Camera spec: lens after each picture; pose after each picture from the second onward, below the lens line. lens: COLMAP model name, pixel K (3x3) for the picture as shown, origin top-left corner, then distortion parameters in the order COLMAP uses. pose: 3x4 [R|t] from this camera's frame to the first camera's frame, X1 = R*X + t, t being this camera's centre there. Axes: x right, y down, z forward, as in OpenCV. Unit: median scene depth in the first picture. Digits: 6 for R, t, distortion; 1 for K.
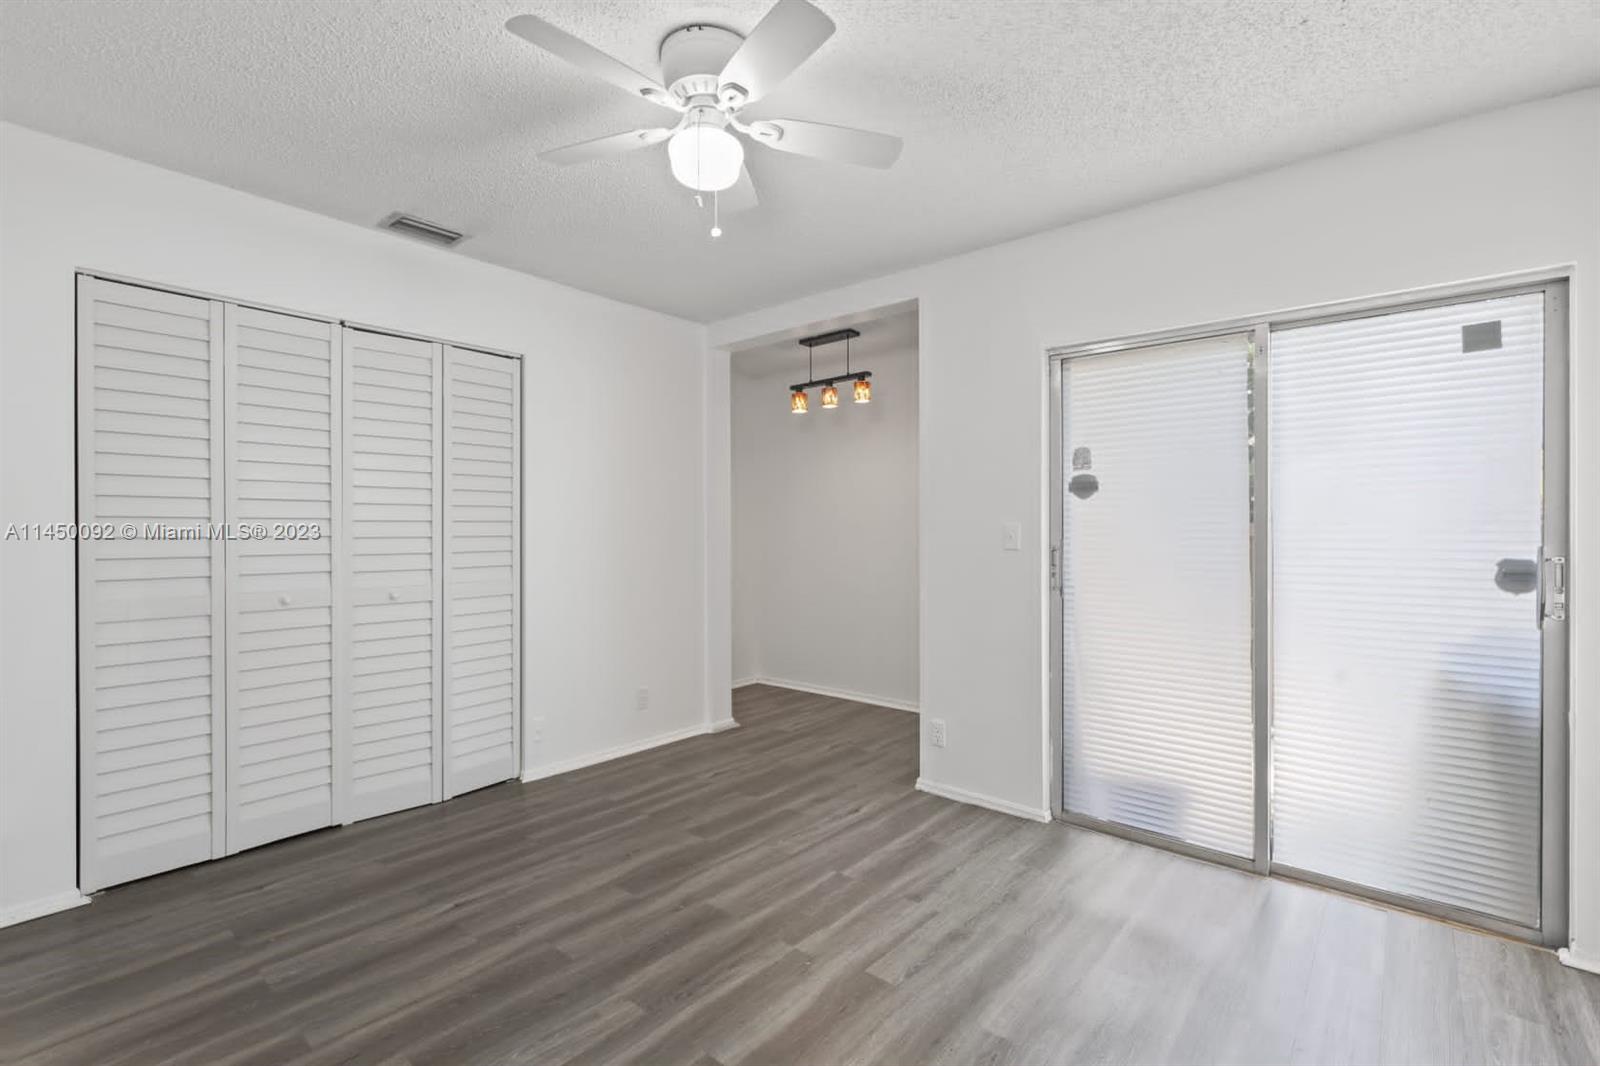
lens RADIAL K [[723.8, 0, 780.0], [0, 723.8, 528.0], [0, 0, 1]] dist [-0.001382, 0.000121]
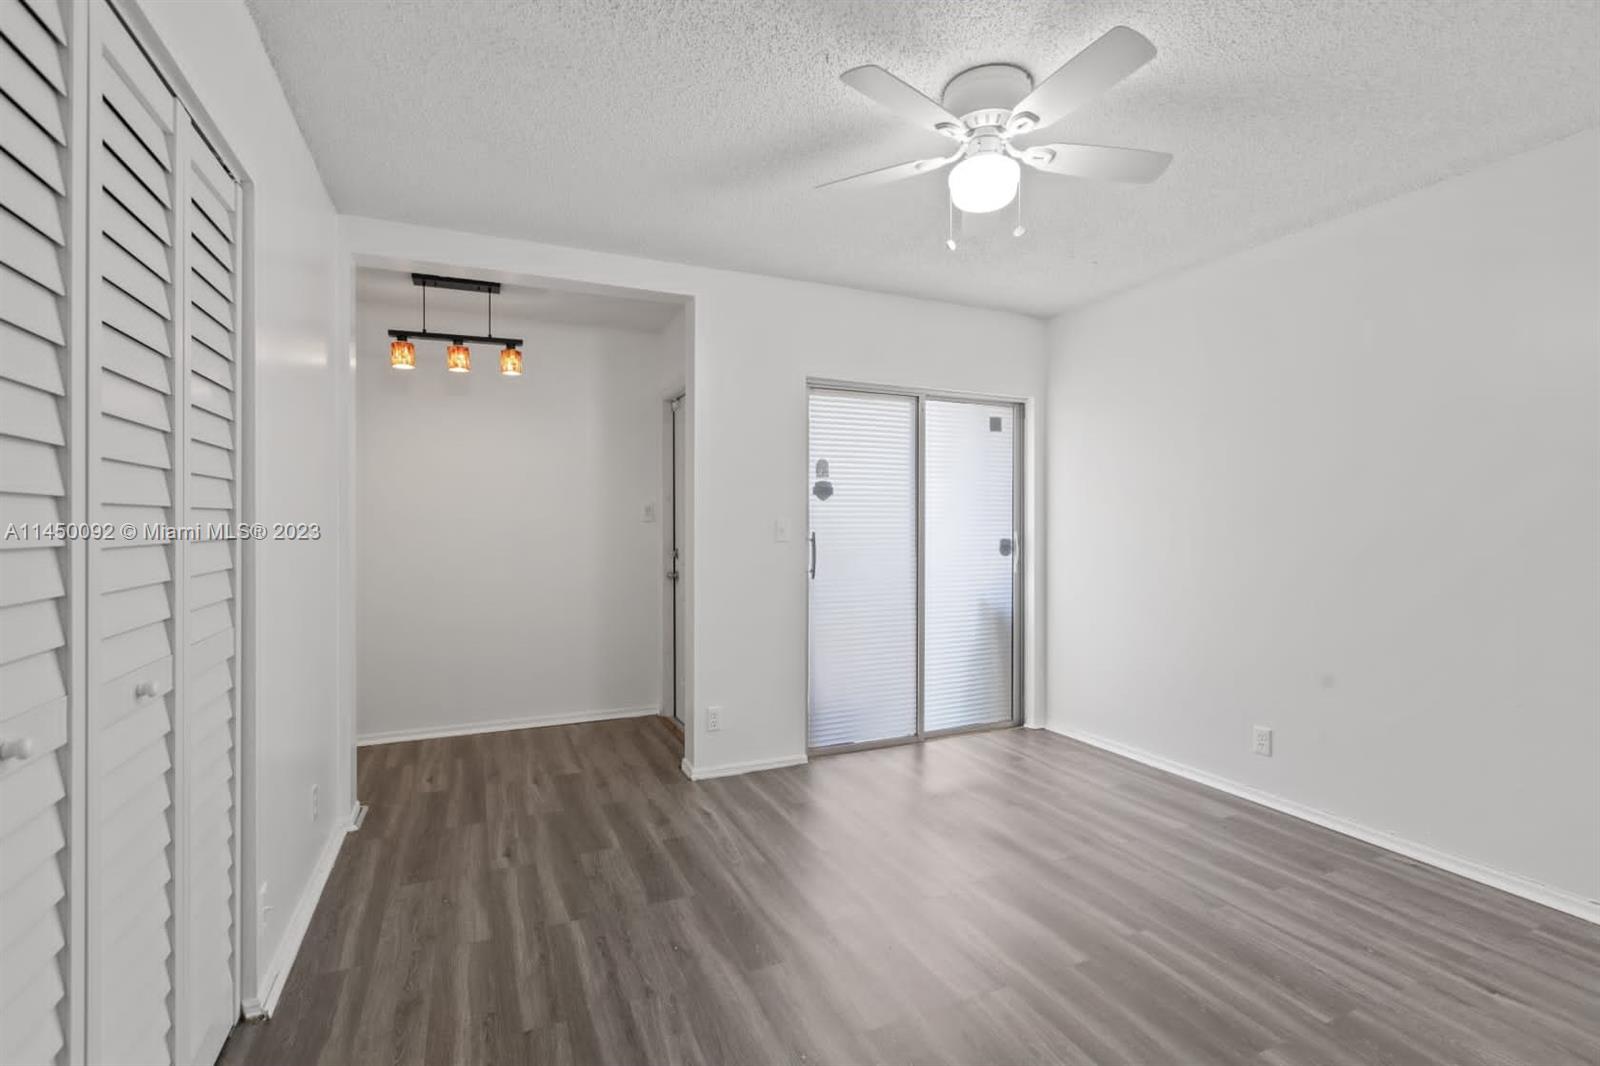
lens RADIAL K [[722.7, 0, 790.1], [0, 722.7, 526.1], [0, 0, 1]] dist [-0.000876, -0.000178]
pose [[0.421803, -0.004642, 0.906675, -0.659271], [-0.000114, 0.999987, 0.005173, -0.001124], [-0.906687, -0.002286, 0.421797, 0.442214]]
